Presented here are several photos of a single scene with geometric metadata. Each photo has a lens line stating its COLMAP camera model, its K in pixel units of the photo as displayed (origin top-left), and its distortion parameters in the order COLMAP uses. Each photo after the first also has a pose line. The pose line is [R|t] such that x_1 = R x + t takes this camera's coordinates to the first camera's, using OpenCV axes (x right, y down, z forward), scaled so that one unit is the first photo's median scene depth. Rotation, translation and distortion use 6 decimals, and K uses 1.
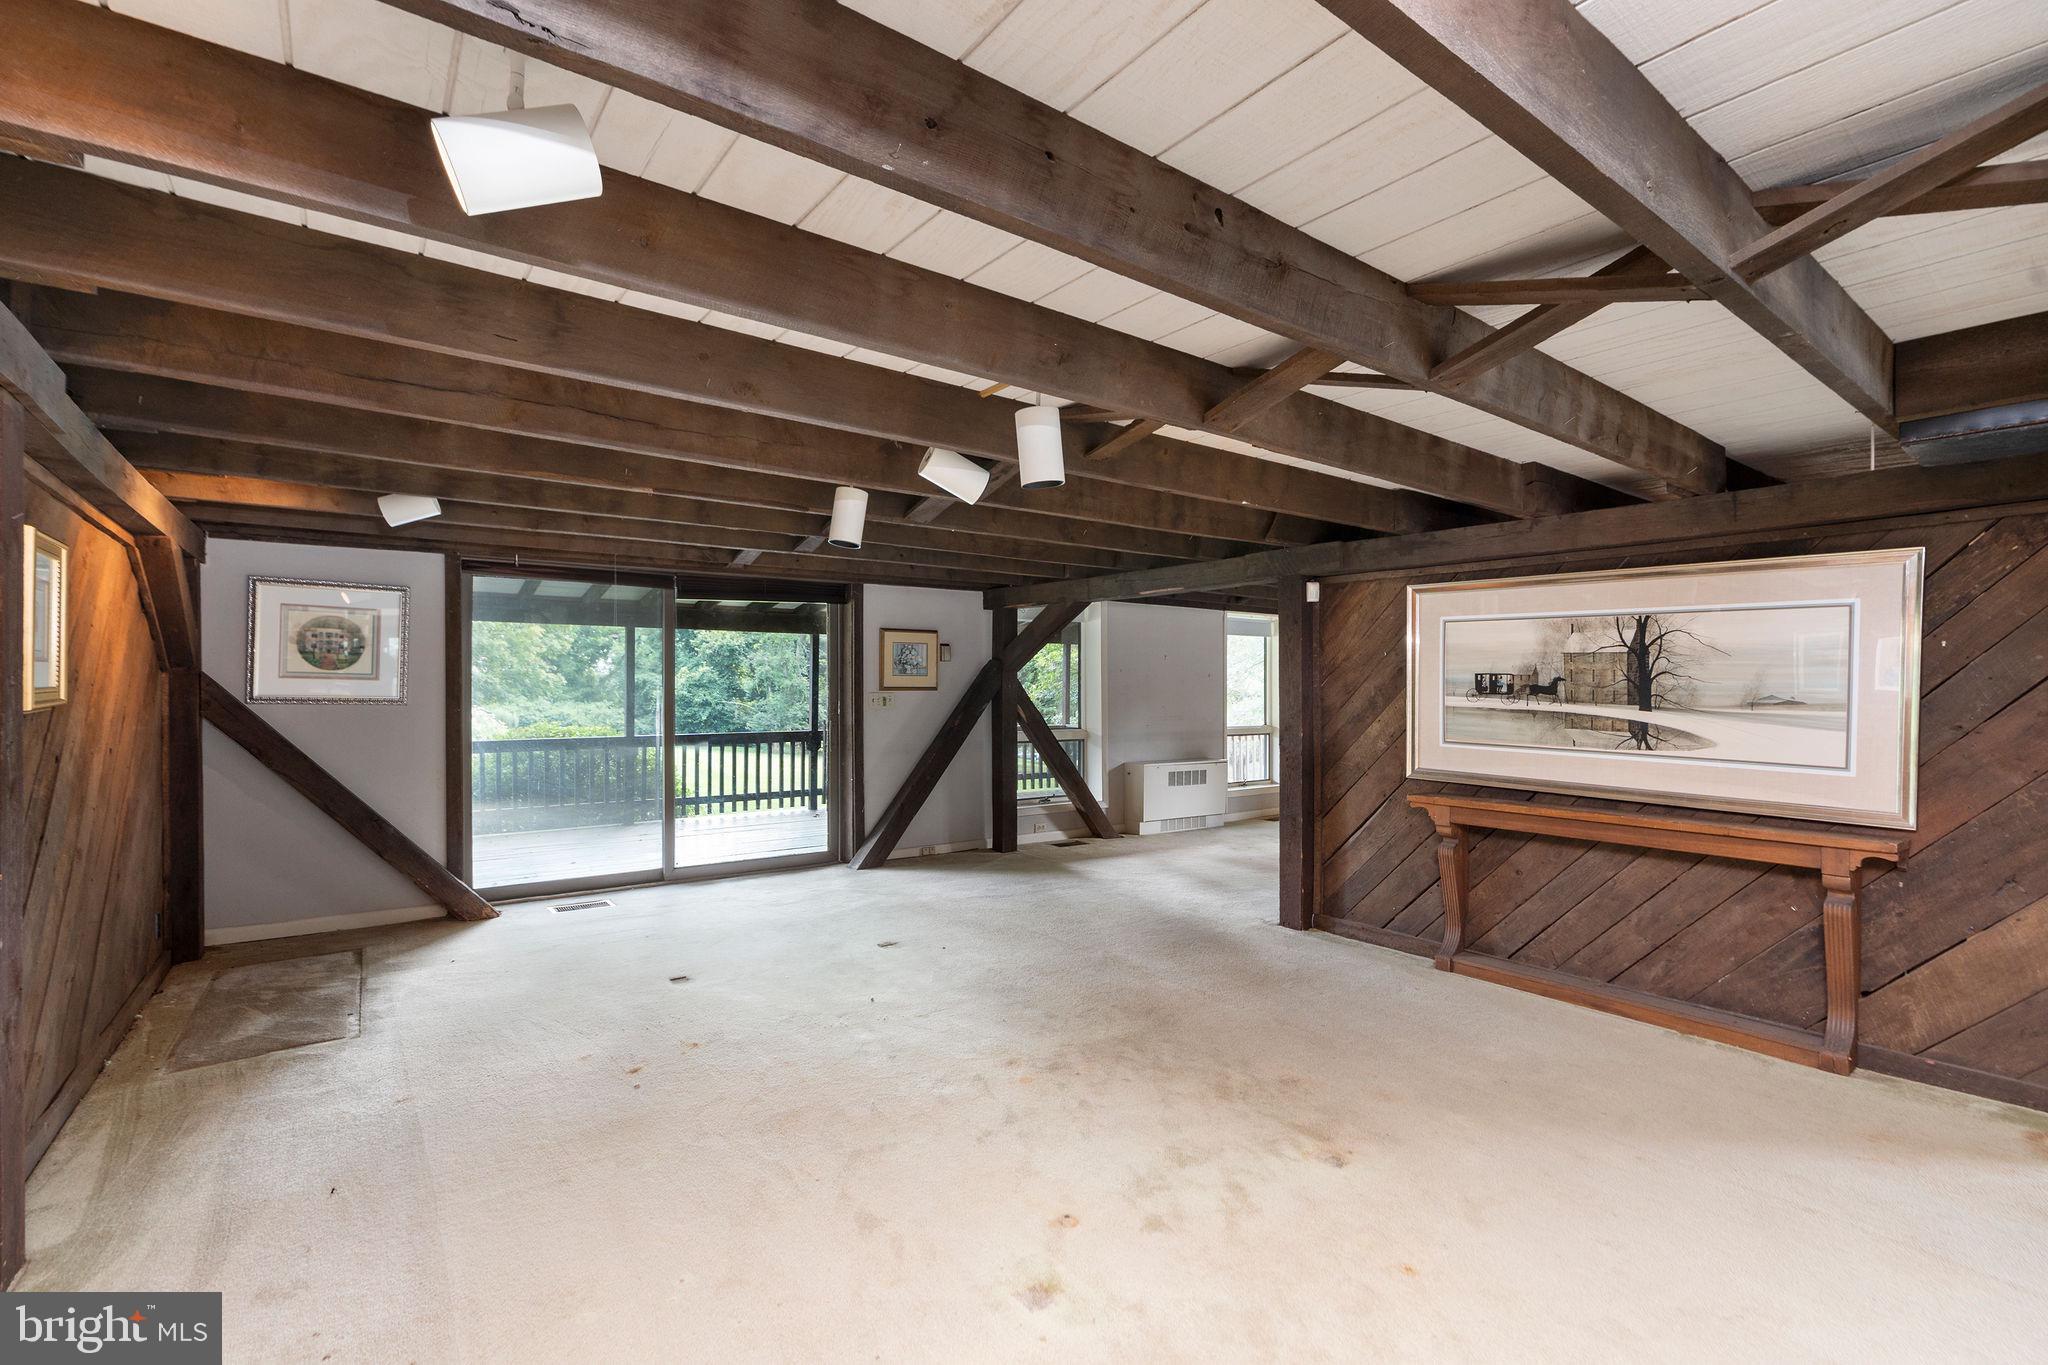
lens RADIAL K [[929.6, 0, 1023.1], [0, 929.6, 683.6], [0, 0, 1]] dist [-0.013153, 0.004410]
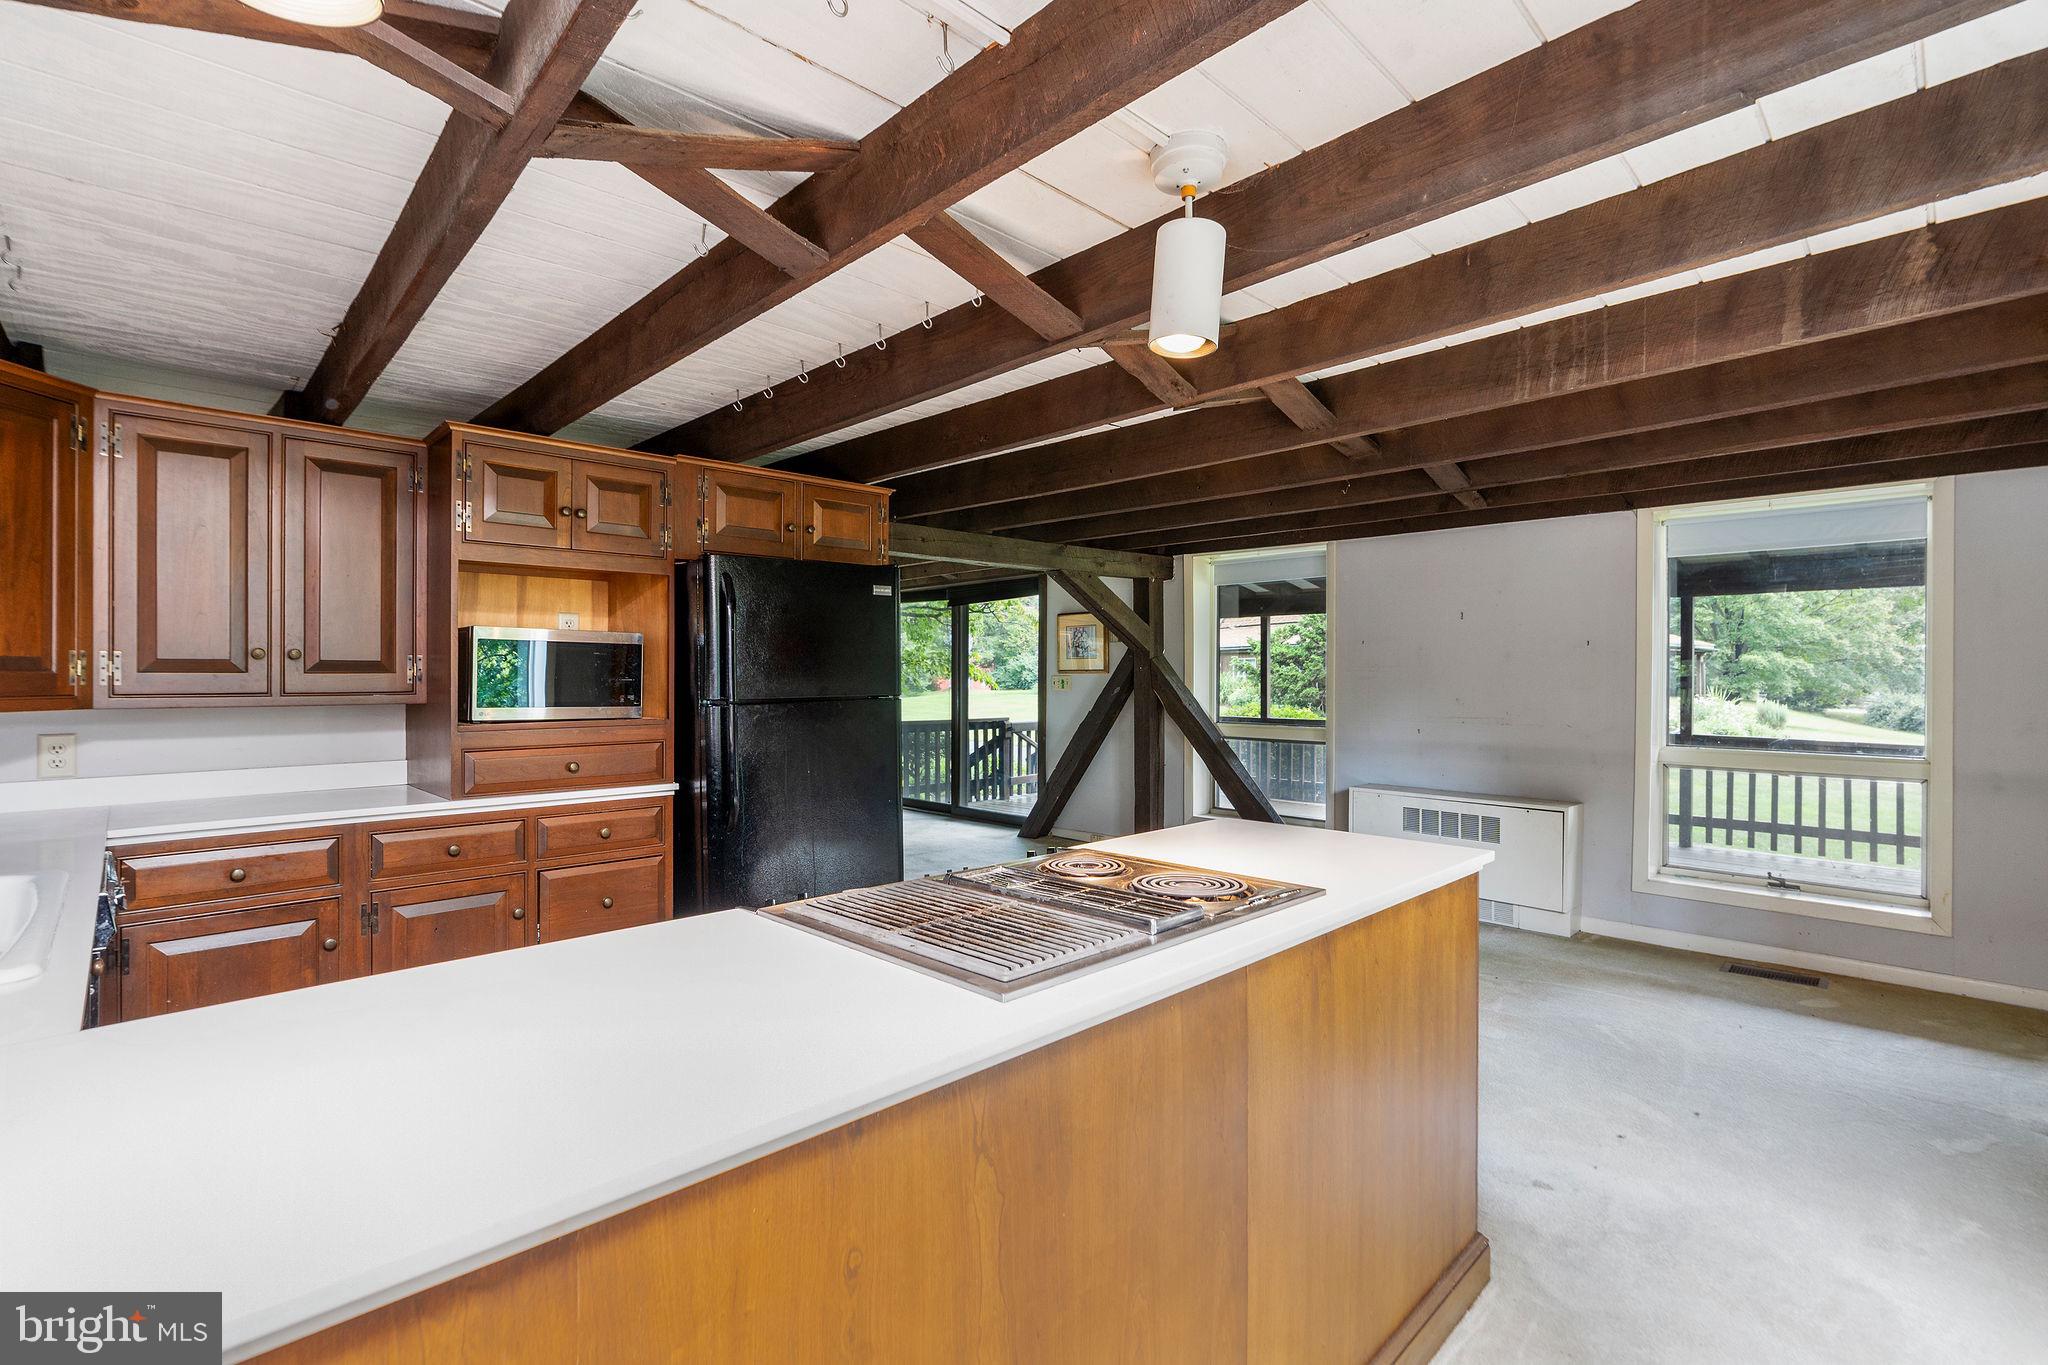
lens RADIAL K [[929.6, 0, 1020.9], [0, 929.6, 681.6], [0, 0, 1]] dist [-0.013153, 0.004410]
pose [[0.128534, -0.001651, -0.991704, 0.694754], [0.000449, 0.999999, -0.001606, 0.014058], [0.991705, -0.000239, 0.128535, 0.652778]]
